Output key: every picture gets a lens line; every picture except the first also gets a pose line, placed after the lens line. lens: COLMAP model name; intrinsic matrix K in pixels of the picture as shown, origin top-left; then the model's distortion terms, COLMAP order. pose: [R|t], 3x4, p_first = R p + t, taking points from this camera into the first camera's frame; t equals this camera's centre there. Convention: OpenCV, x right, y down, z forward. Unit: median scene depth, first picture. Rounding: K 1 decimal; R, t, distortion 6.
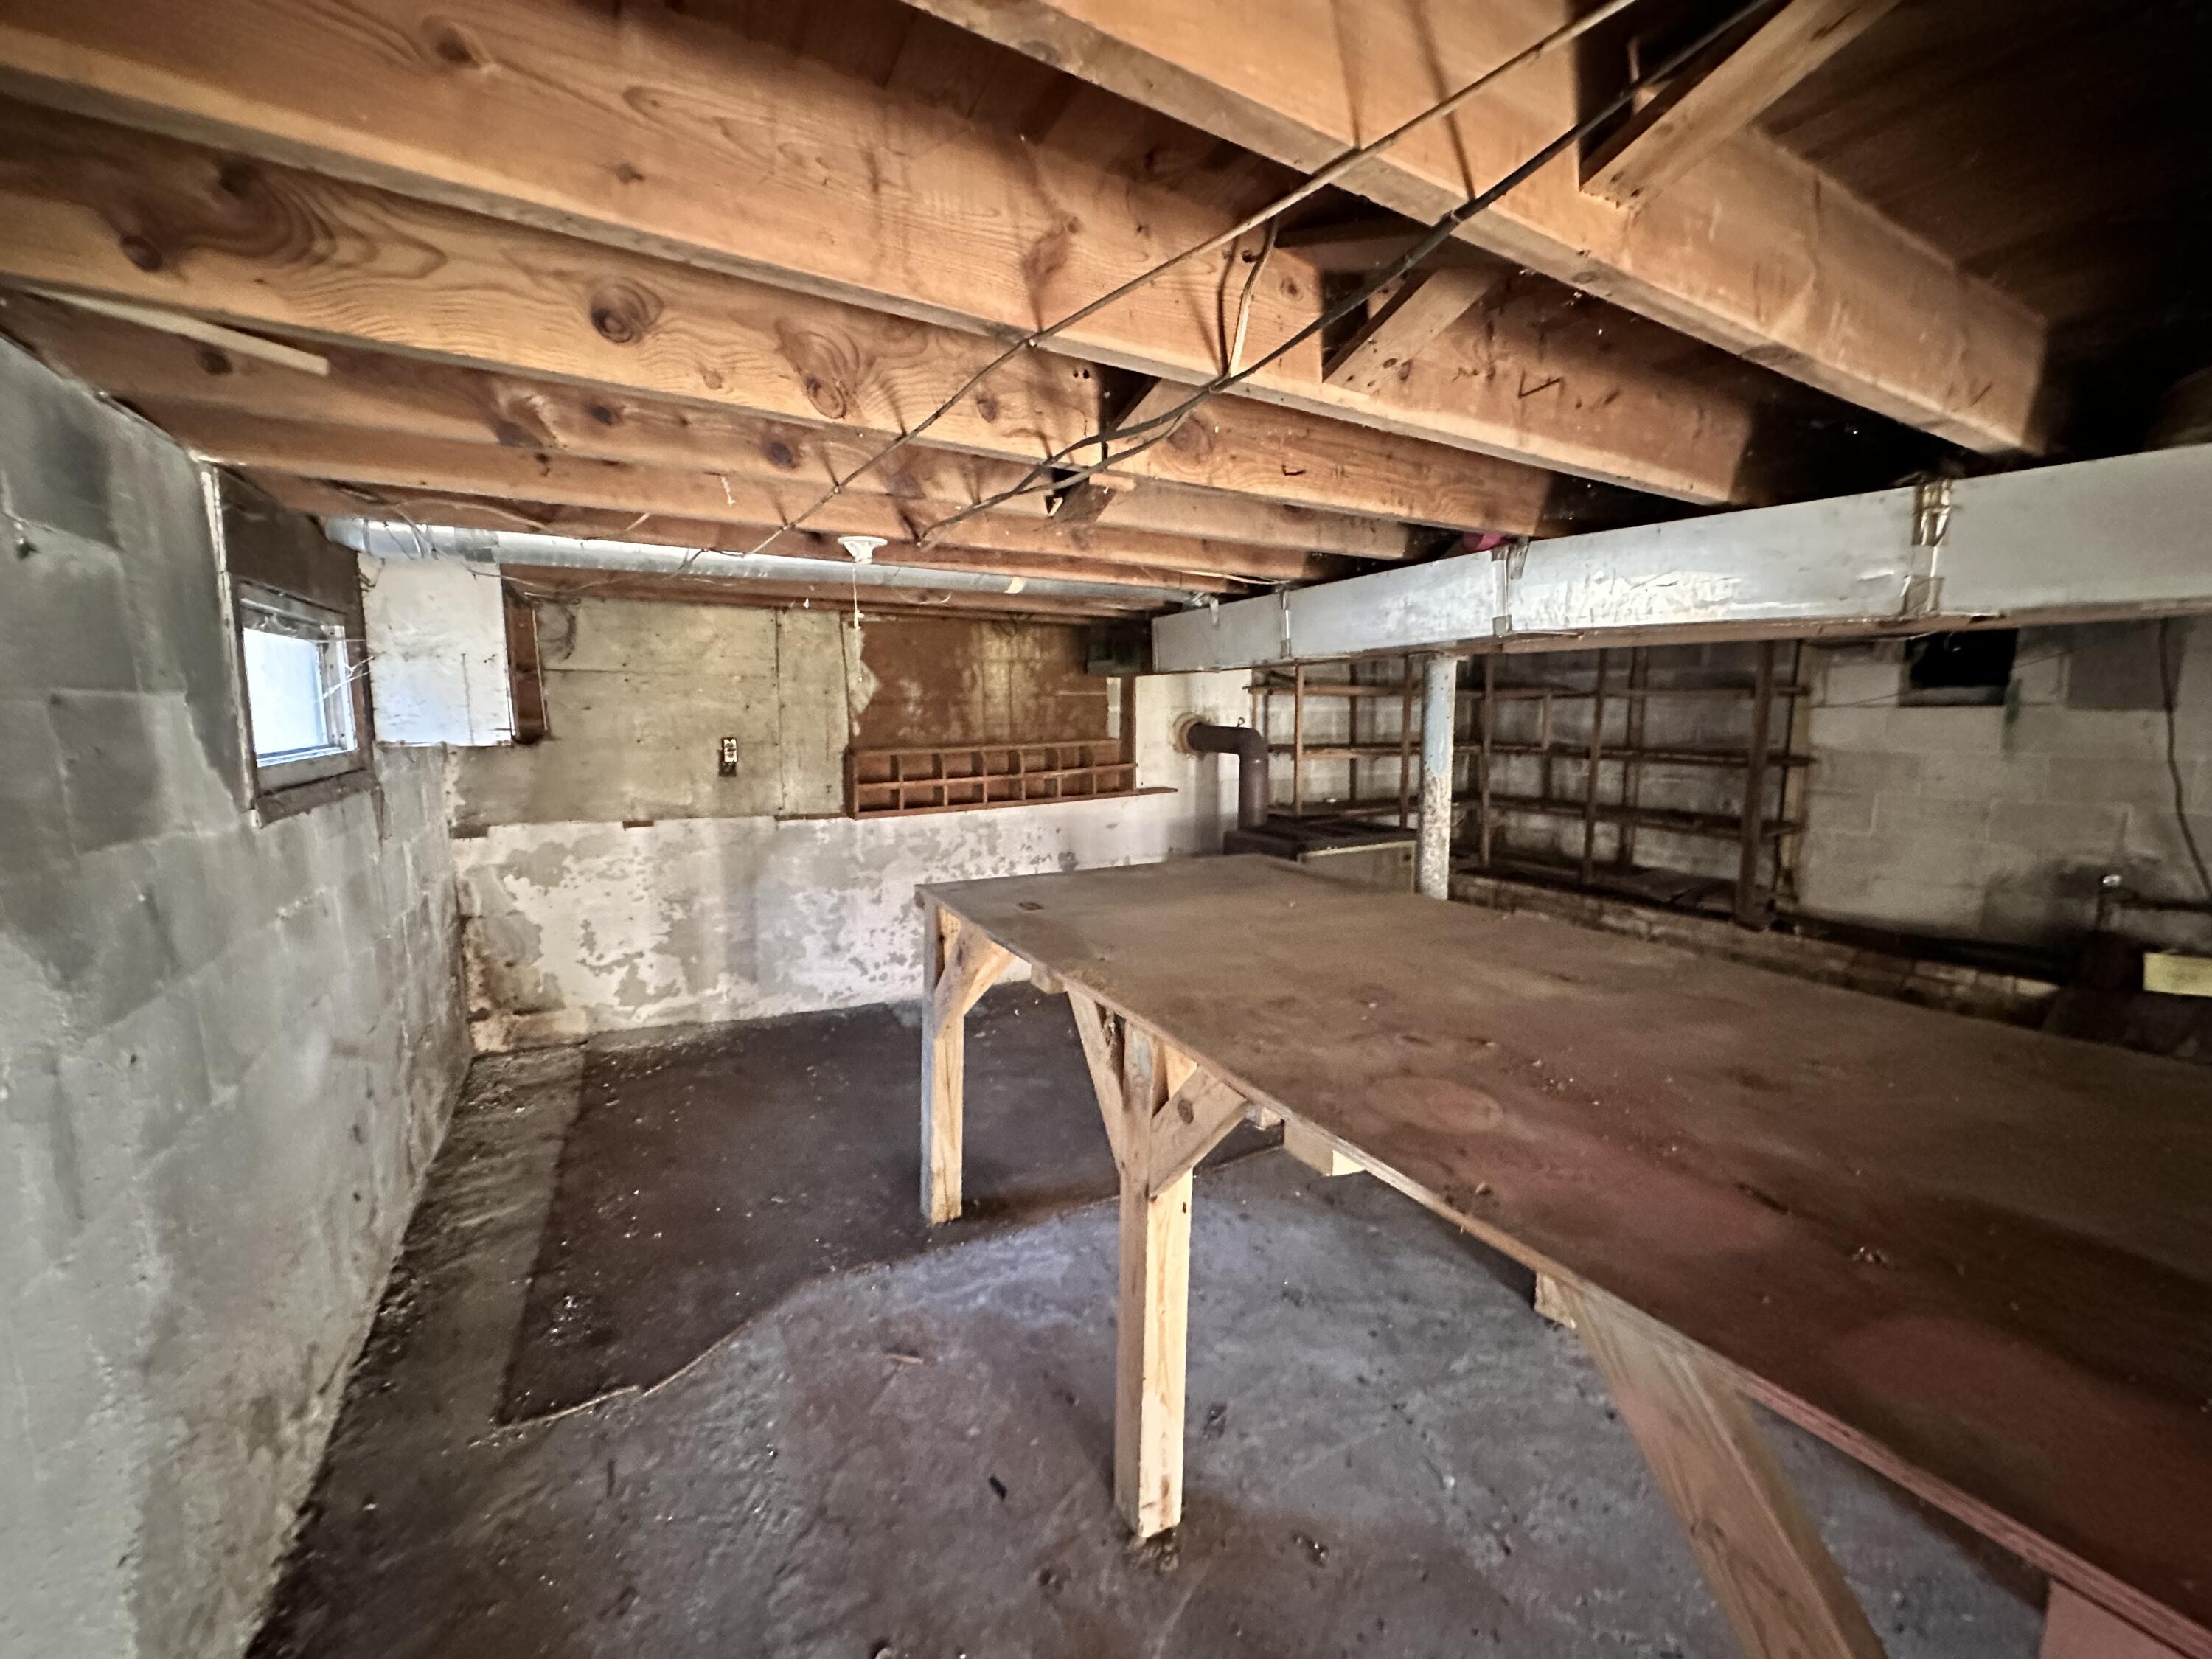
lens RADIAL K [[890.0, 0, 1102.8], [0, 890.0, 829.5], [0, 0, 1]] dist [-0.000720, 0.000154]
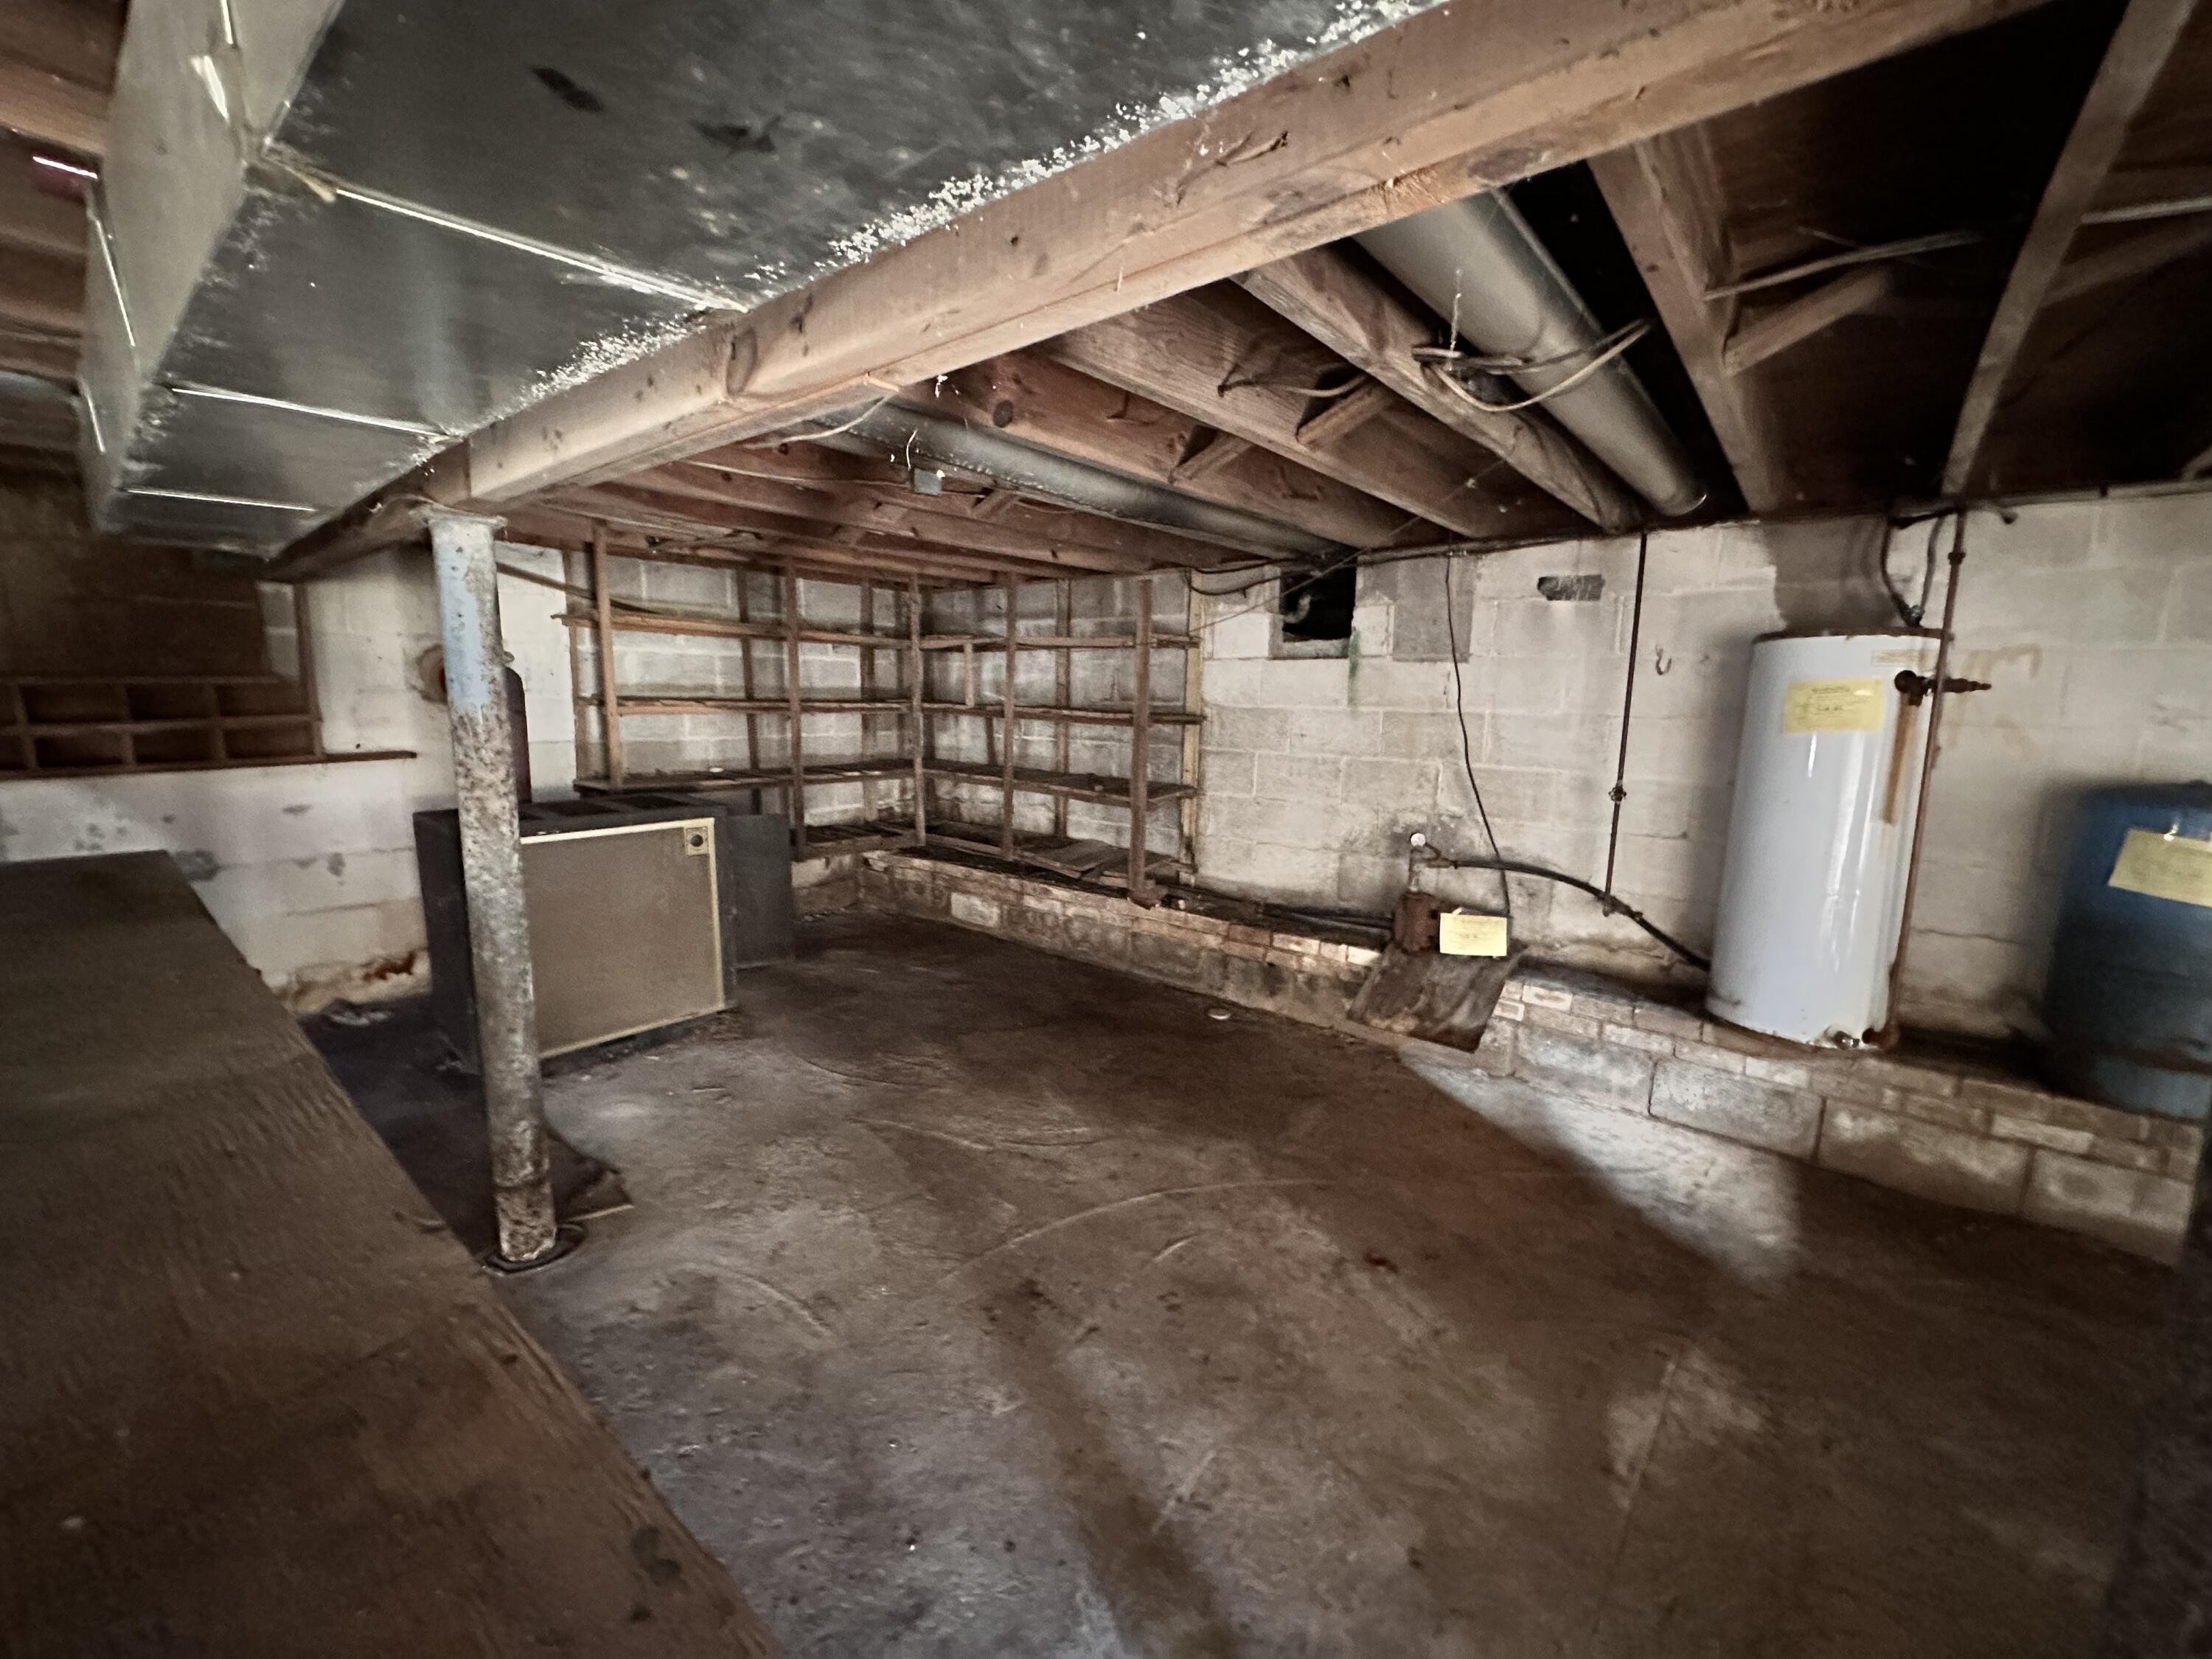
lens RADIAL K [[890.0, 0, 1106.7], [0, 890.0, 827.6], [0, 0, 1]] dist [-0.000720, 0.000154]
pose [[0.935451, -0.032807, 0.351930, 0.368281], [0.025766, 0.999363, 0.024674, 0.009792], [-0.352515, -0.014013, 0.935701, 0.169626]]
